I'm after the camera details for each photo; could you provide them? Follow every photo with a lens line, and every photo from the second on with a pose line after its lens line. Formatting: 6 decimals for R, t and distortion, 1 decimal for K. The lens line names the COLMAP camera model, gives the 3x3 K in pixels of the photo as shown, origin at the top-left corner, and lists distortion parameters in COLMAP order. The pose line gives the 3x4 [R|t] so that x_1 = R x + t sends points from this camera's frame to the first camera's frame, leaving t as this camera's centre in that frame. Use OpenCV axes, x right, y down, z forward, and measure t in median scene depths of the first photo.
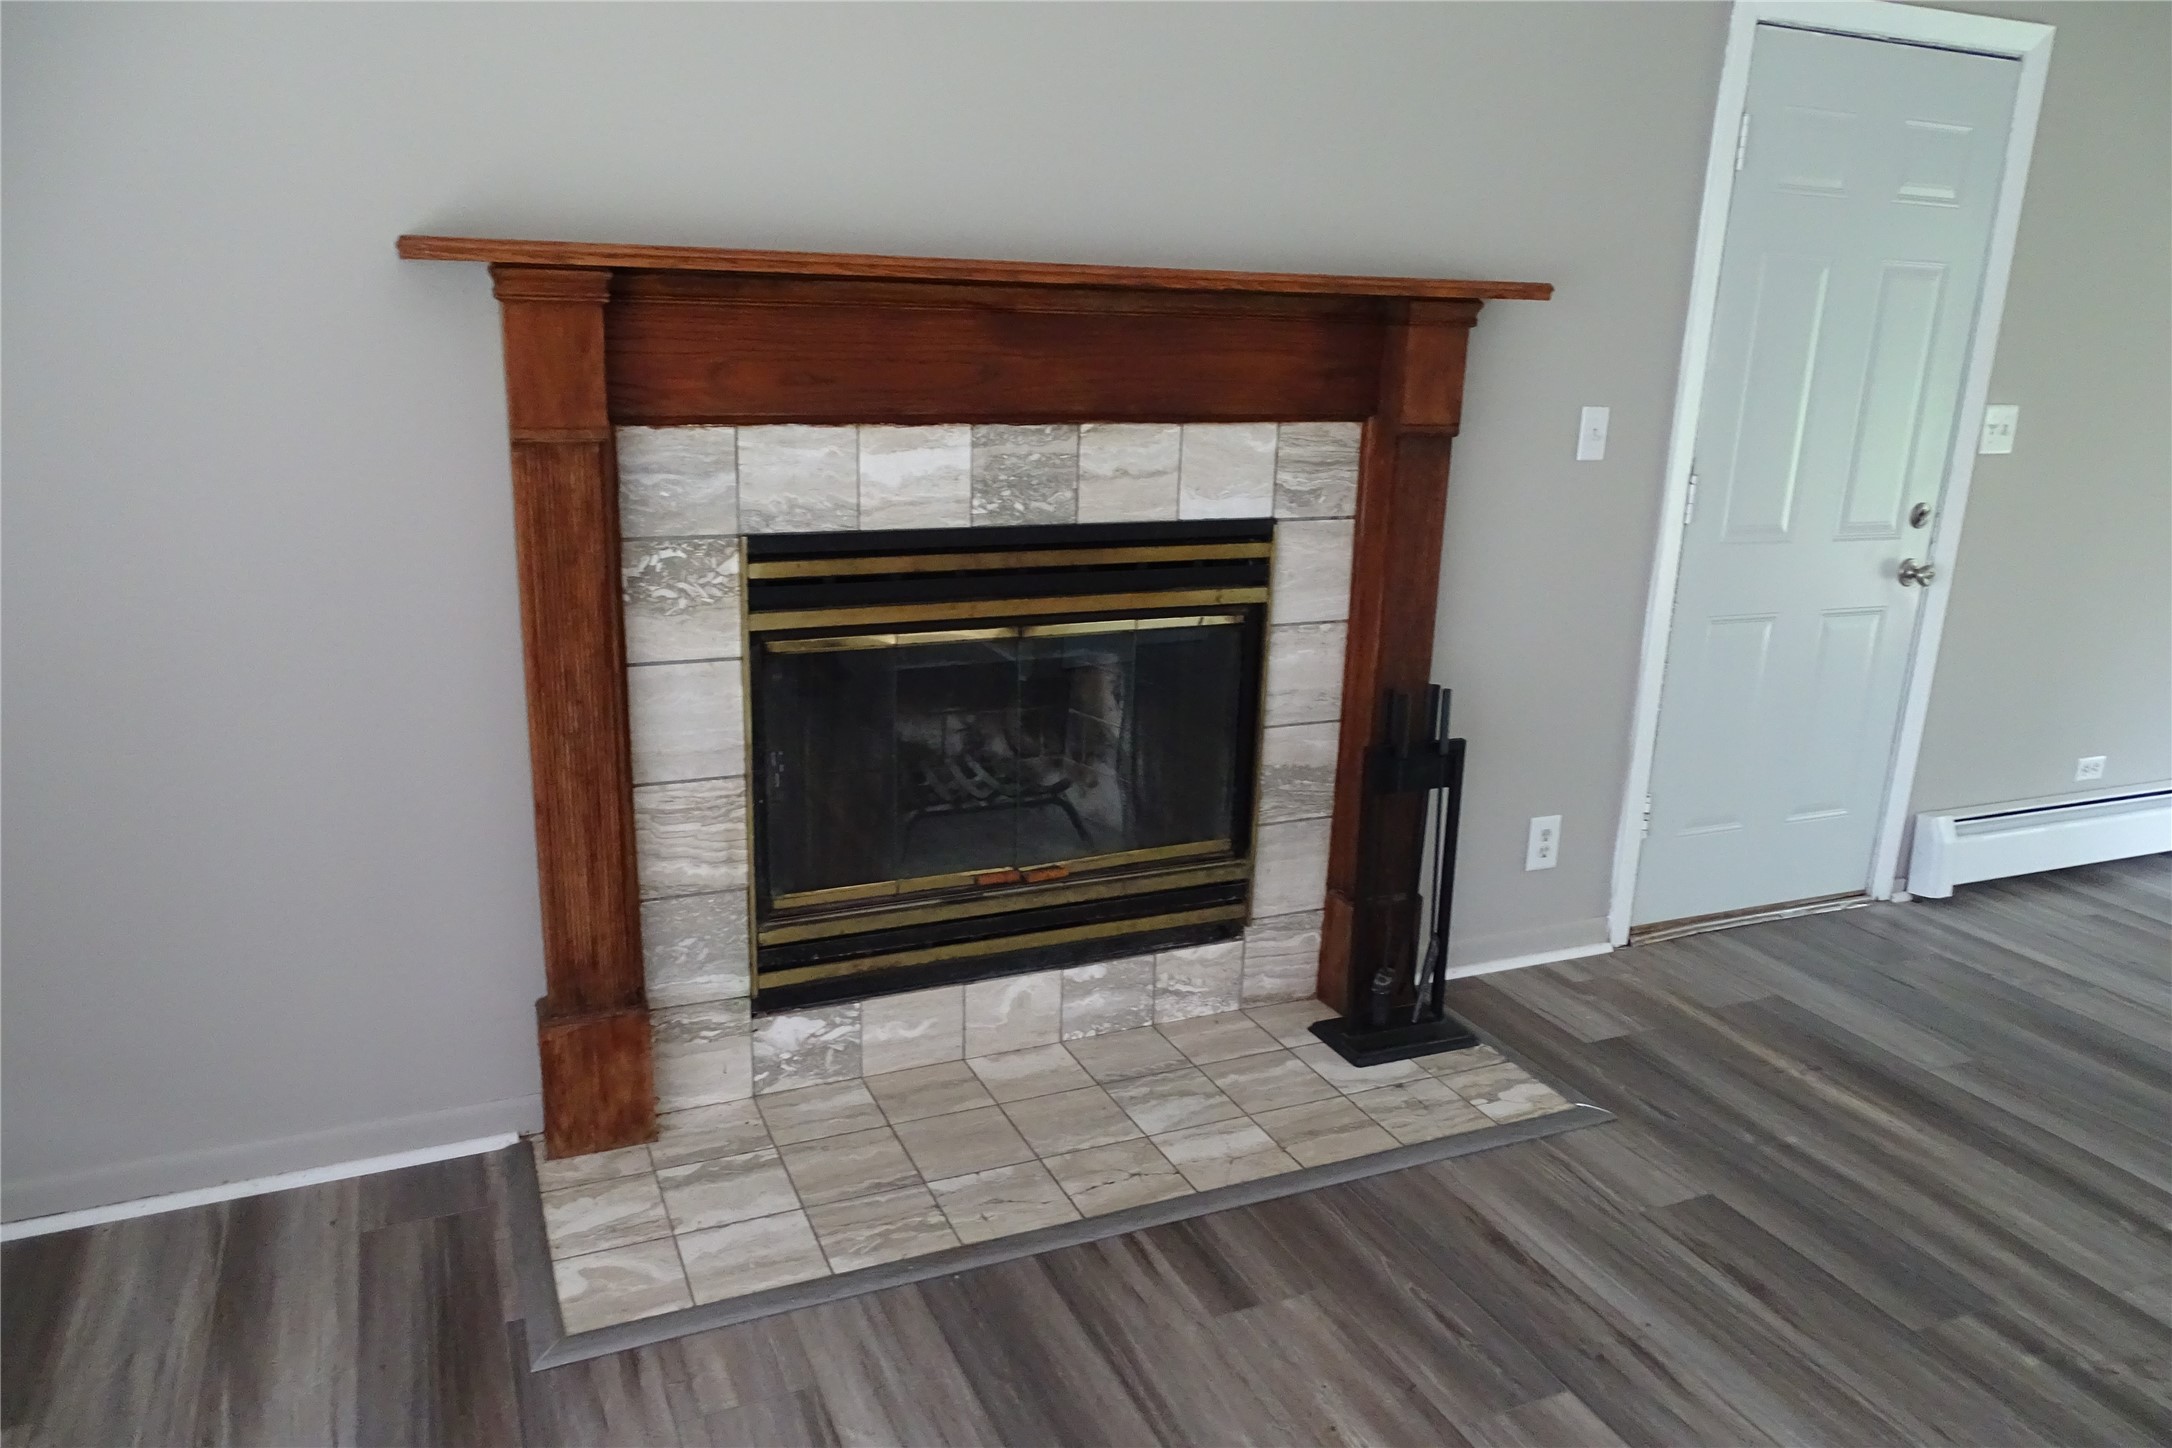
lens RADIAL K [[1535.5, 0, 1110.0], [0, 1535.5, 724.0], [0, 0, 1]] dist [-0.003087, 0.005739]
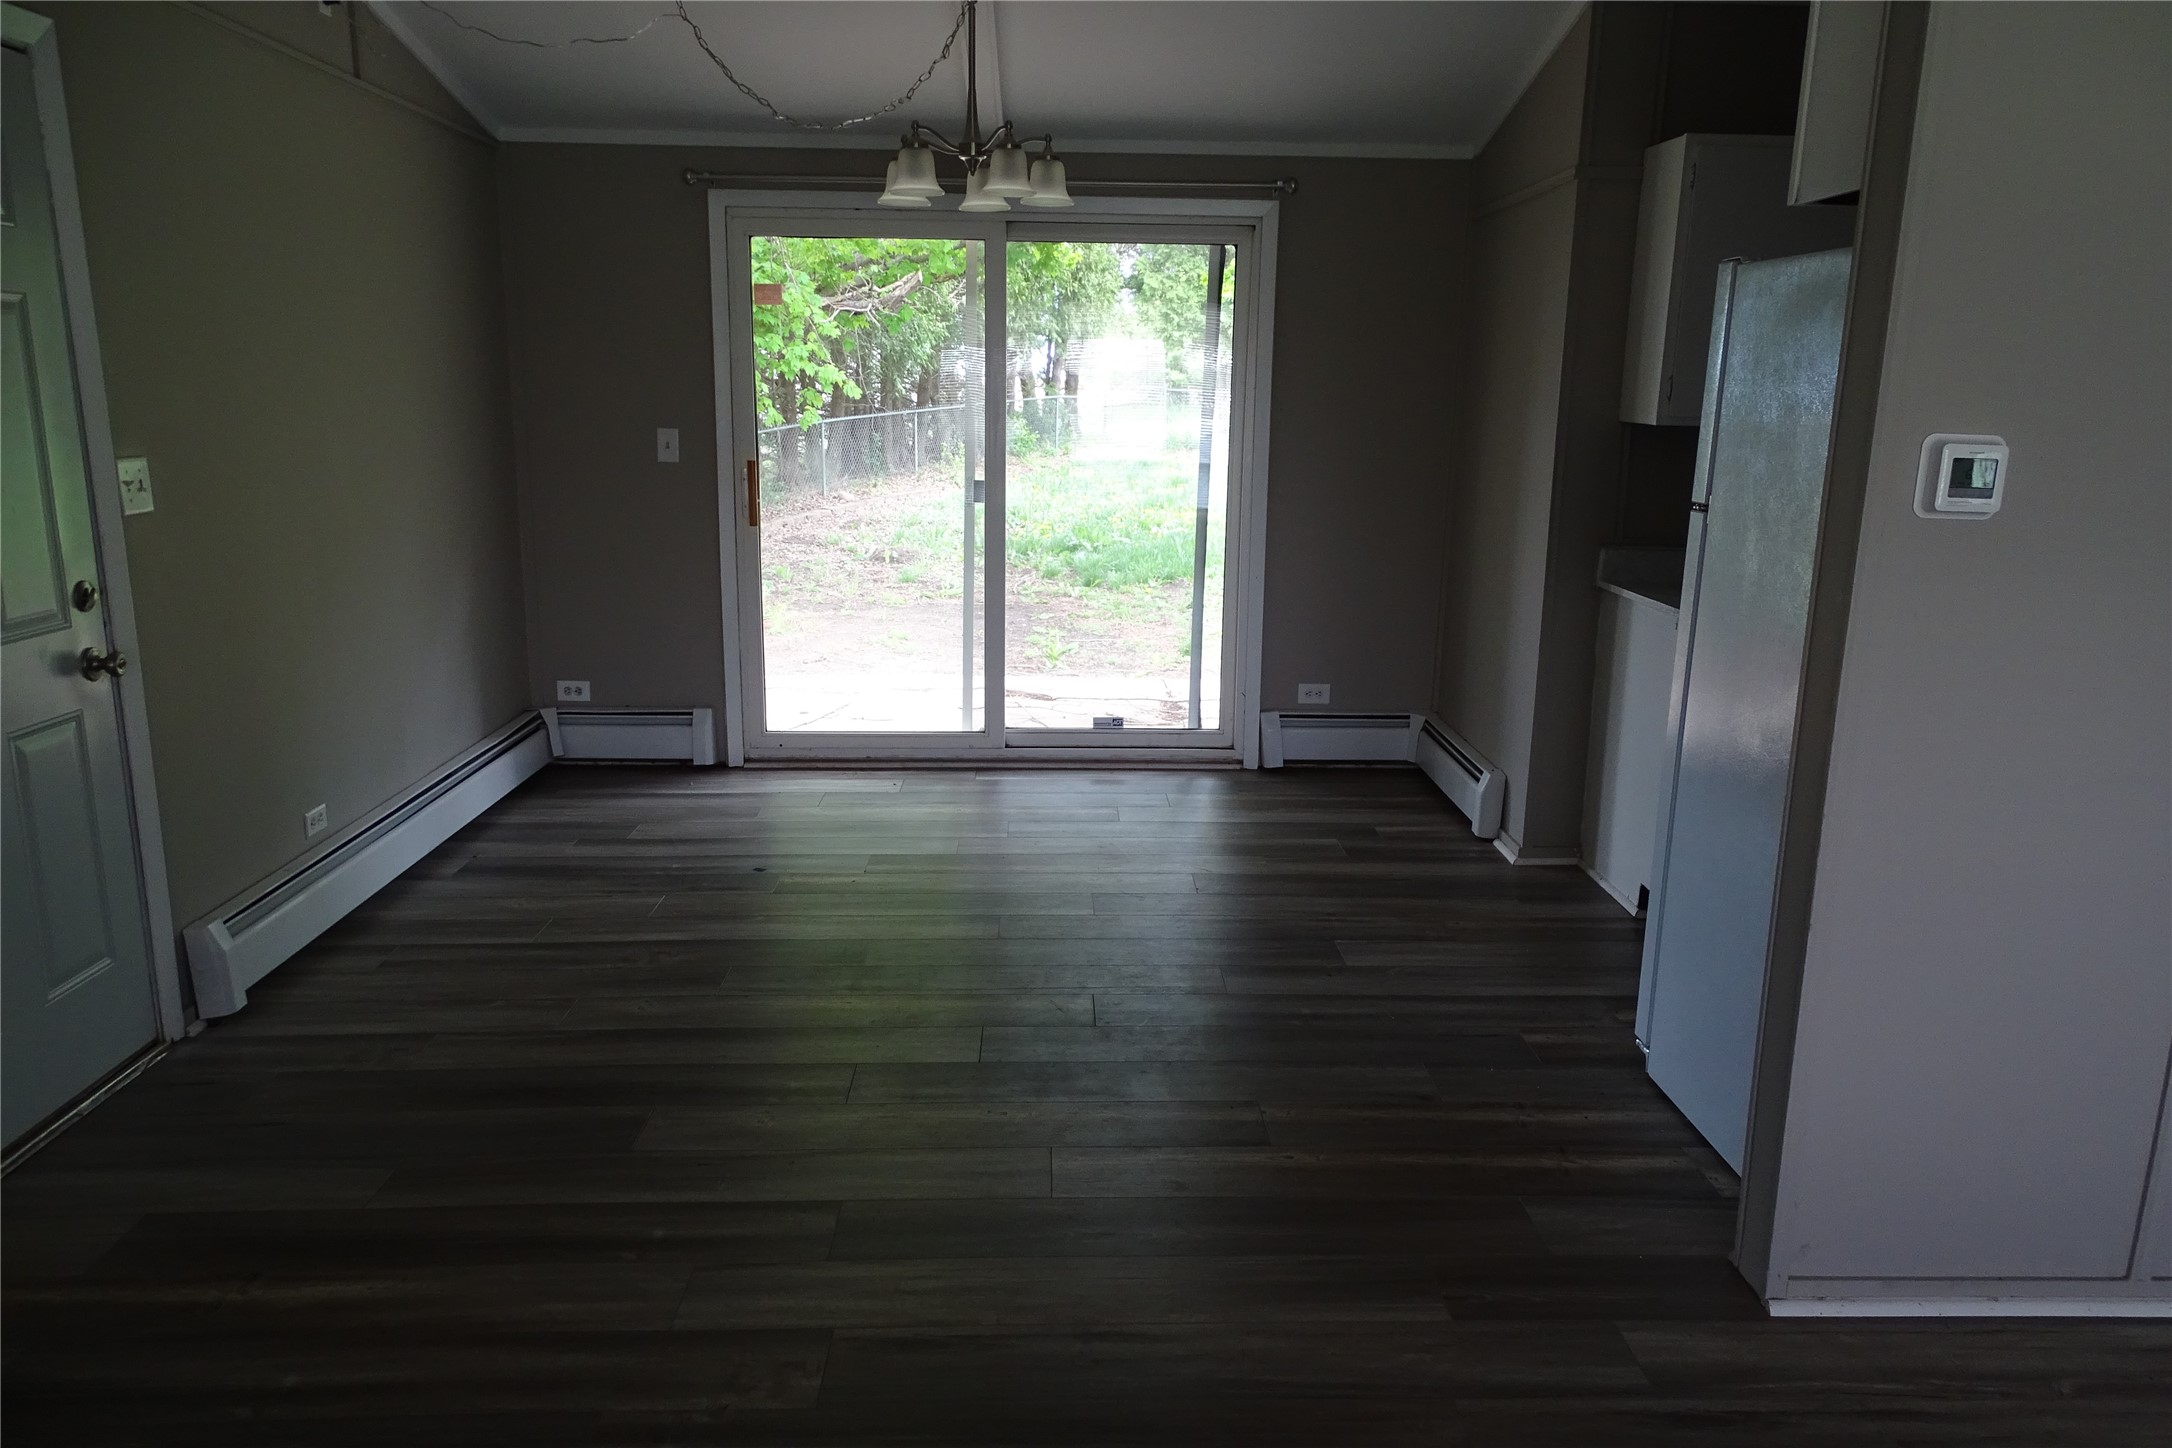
lens RADIAL K [[1535.5, 0, 1095.9], [0, 1535.5, 724.8], [0, 0, 1]] dist [-0.003087, 0.005739]
pose [[0.378566, -0.234567, 0.895358, -0.033814], [0.250219, 0.957271, 0.144992, -0.064390], [-0.891111, 0.169147, 0.421084, 0.210515]]
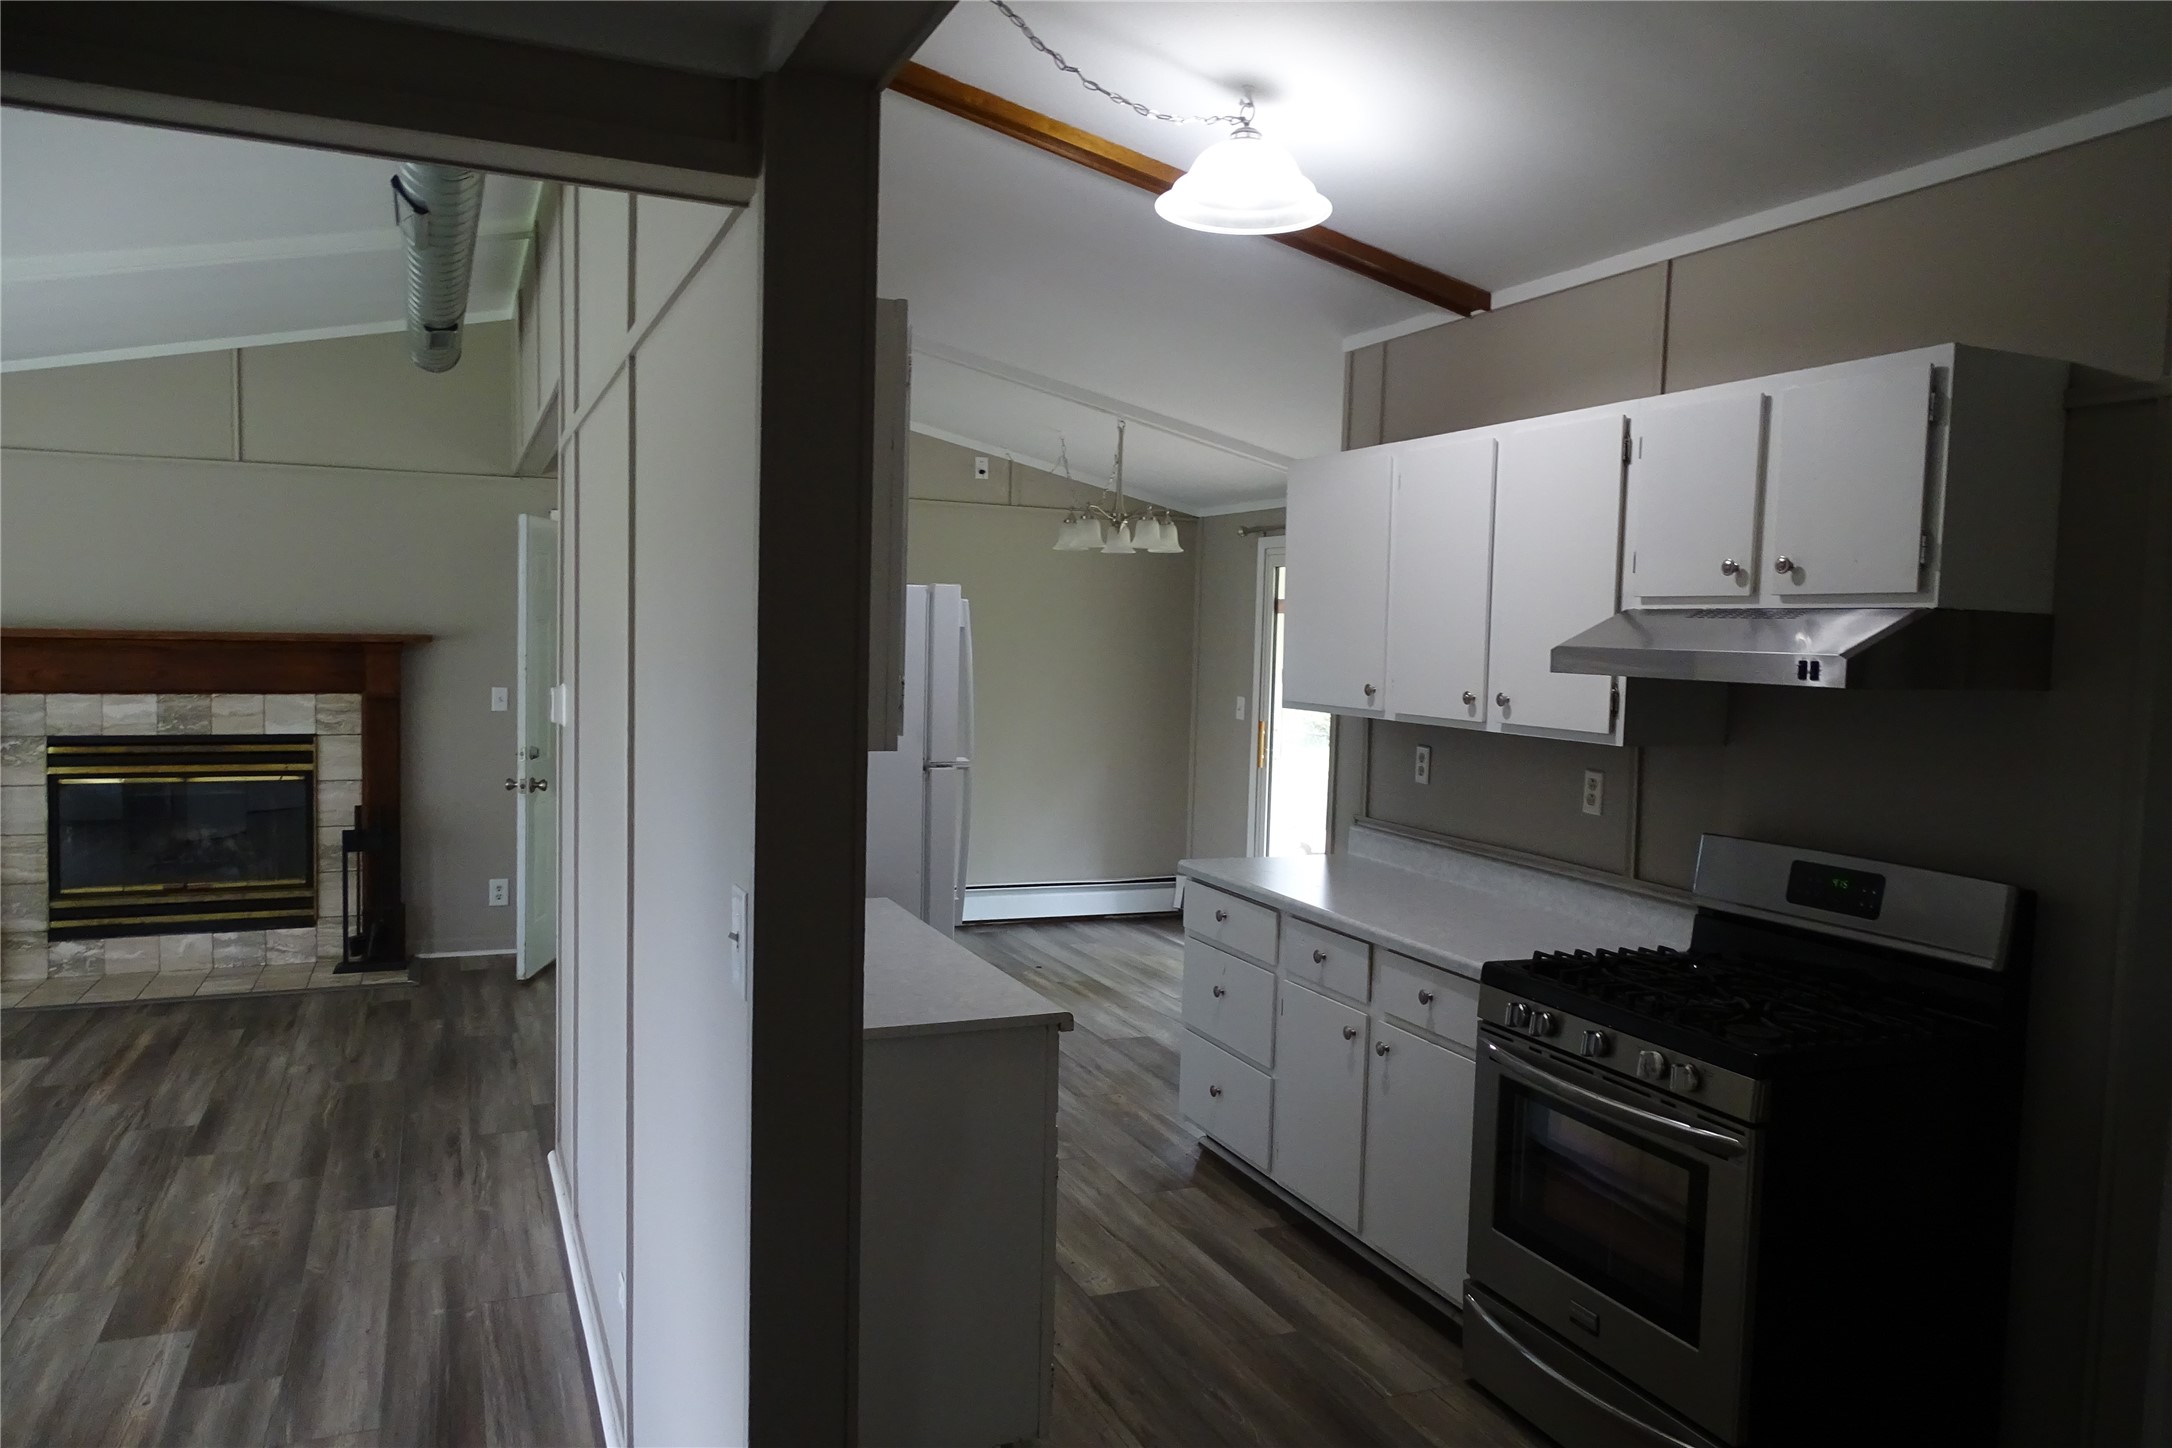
lens RADIAL K [[1535.5, 0, 1094.0], [0, 1535.5, 724.0], [0, 0, 1]] dist [-0.003087, 0.005739]
pose [[0.999744, -0.013902, -0.017856, 1.319890], [0.009821, 0.977419, -0.211080, 0.352099], [0.020388, 0.210851, 0.977306, -1.247480]]
